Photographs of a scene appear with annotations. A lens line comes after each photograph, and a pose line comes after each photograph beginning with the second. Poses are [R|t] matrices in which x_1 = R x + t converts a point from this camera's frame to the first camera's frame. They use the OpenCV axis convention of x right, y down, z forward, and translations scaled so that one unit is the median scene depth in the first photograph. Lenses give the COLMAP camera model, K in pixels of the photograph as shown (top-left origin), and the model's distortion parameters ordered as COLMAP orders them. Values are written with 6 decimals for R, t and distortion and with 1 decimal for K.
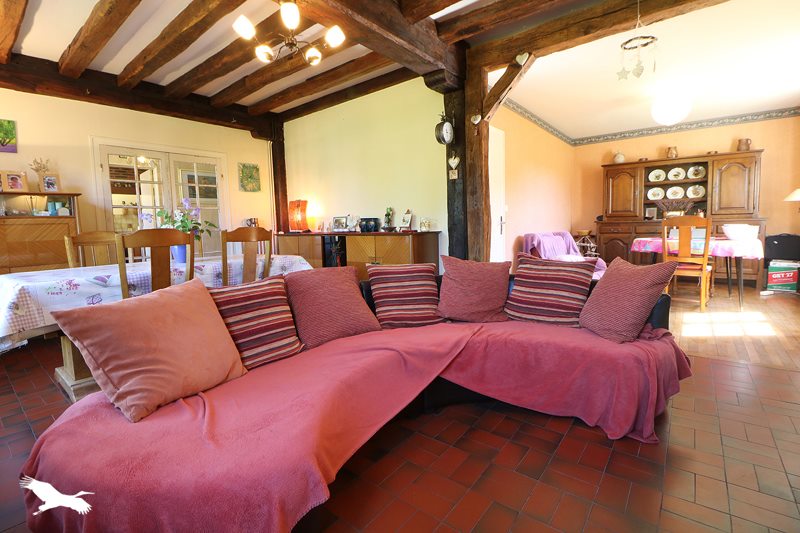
lens RADIAL K [[366.0, 0, 399.4], [0, 366.0, 263.9], [0, 0, 1]] dist [-0.028982, -0.003581]
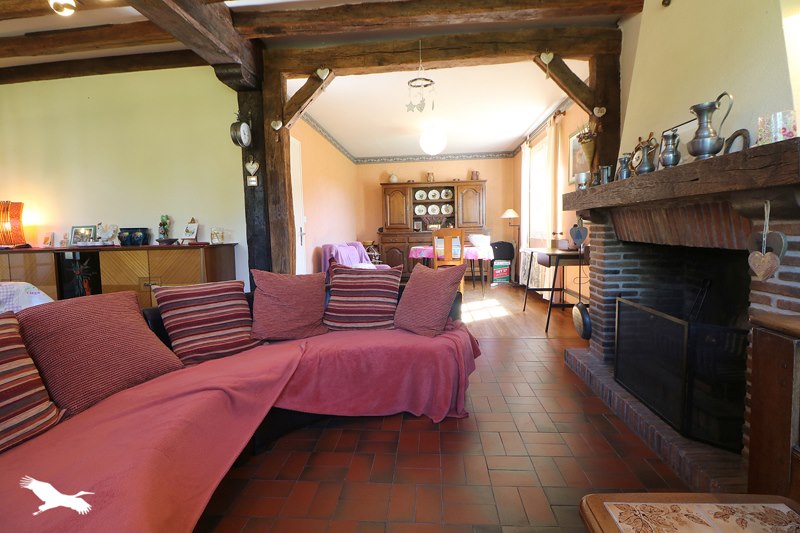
lens RADIAL K [[366.0, 0, 404.1], [0, 366.0, 261.6], [0, 0, 1]] dist [-0.028982, -0.003581]
pose [[0.814650, -0.040721, 0.578521, -0.087934], [0.063073, 0.997836, -0.018581, -0.003609], [-0.576513, 0.051627, 0.815456, 0.059938]]
